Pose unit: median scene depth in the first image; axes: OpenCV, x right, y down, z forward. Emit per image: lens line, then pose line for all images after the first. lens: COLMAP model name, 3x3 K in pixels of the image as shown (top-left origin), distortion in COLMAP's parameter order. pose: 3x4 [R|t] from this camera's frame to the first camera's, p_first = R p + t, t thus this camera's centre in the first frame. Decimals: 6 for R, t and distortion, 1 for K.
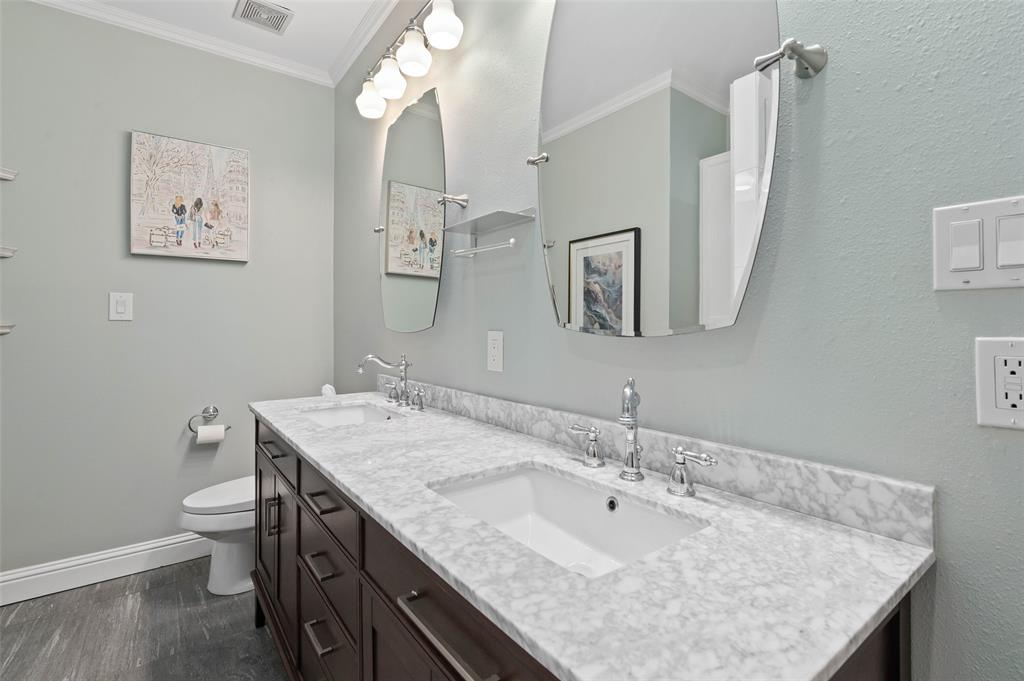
lens RADIAL K [[473.7, 0, 521.7], [0, 473.7, 322.9], [0, 0, 1]] dist [-0.007847, 0.000584]
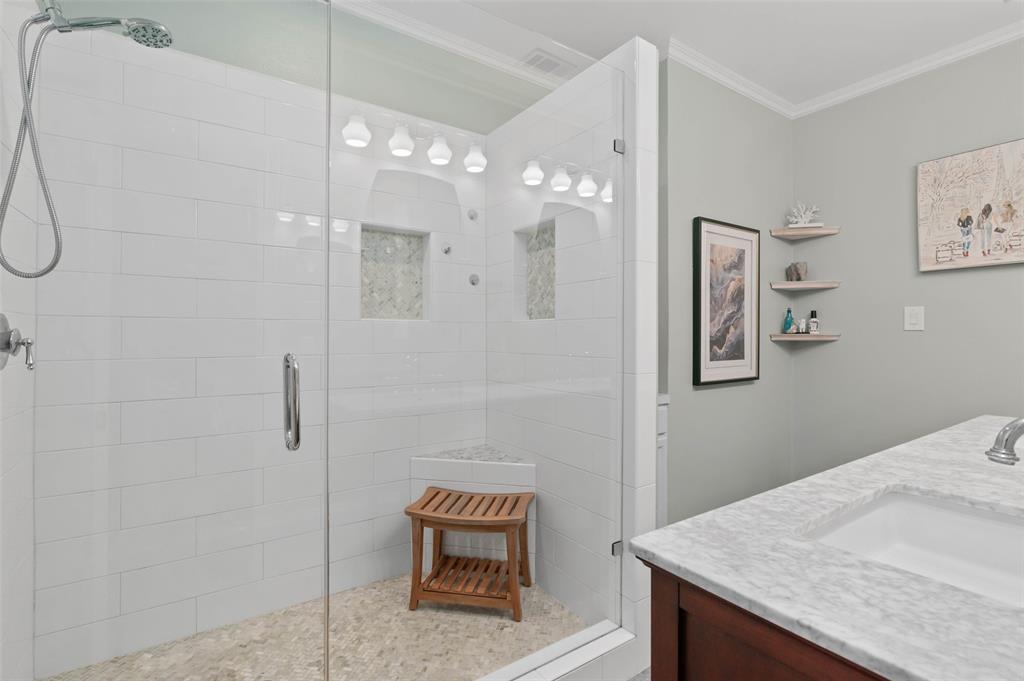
lens RADIAL K [[473.7, 0, 512.5], [0, 473.7, 336.3], [0, 0, 1]] dist [-0.007847, 0.000584]
pose [[-0.051418, 0.002925, -0.998673, 0.355889], [0.002696, 0.999992, 0.002790, 0.002382], [0.998674, -0.002549, -0.051425, 0.078215]]
